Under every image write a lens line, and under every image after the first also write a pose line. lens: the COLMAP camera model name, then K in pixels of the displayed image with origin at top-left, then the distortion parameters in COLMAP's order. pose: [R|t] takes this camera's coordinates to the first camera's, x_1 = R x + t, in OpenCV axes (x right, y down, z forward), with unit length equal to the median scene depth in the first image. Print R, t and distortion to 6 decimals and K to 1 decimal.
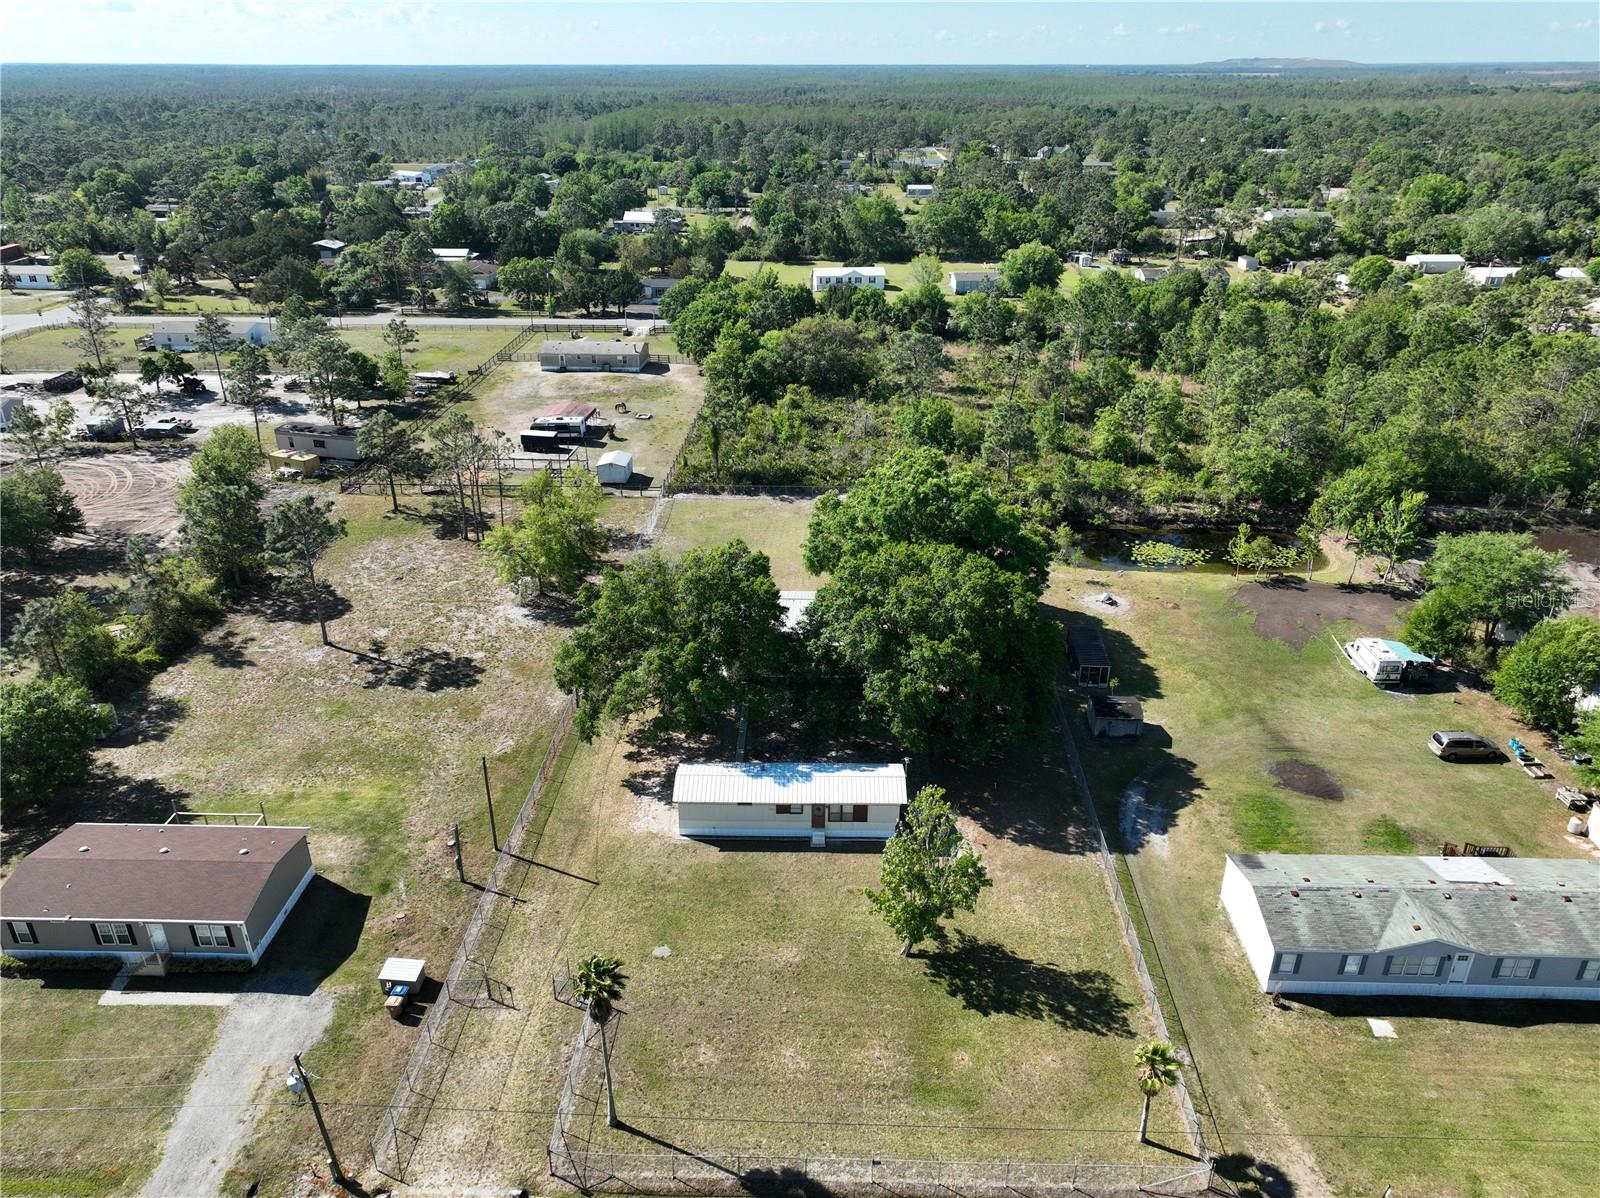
lens RADIAL K [[1129.8, 0, 802.8], [0, 1129.8, 607.5], [0, 0, 1]] dist [-0.005134, 0.020095]
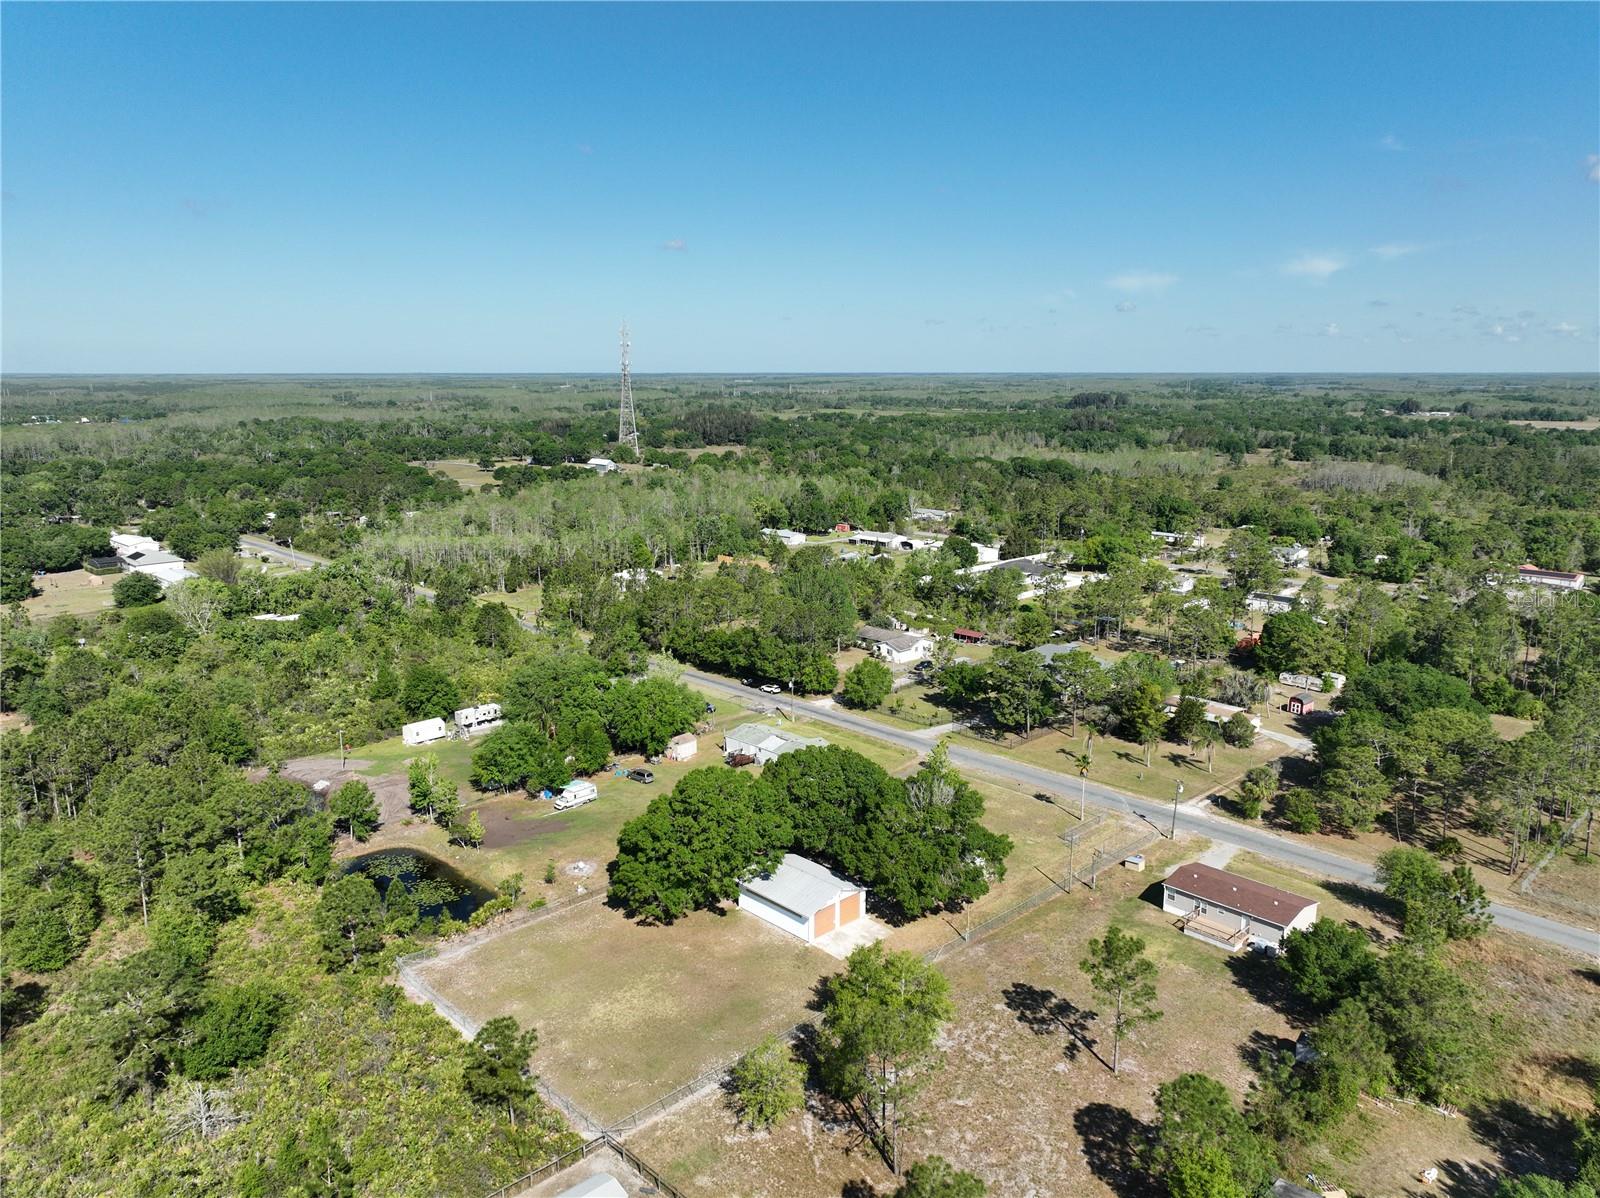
lens RADIAL K [[1129.8, 0, 800.8], [0, 1129.8, 606.5], [0, 0, 1]] dist [-0.005134, 0.020095]
pose [[-0.717765, -0.142651, 0.681516, -1.162892], [0.302963, 0.817293, 0.490149, -1.228626], [-0.626918, 0.558286, -0.543406, 2.036359]]
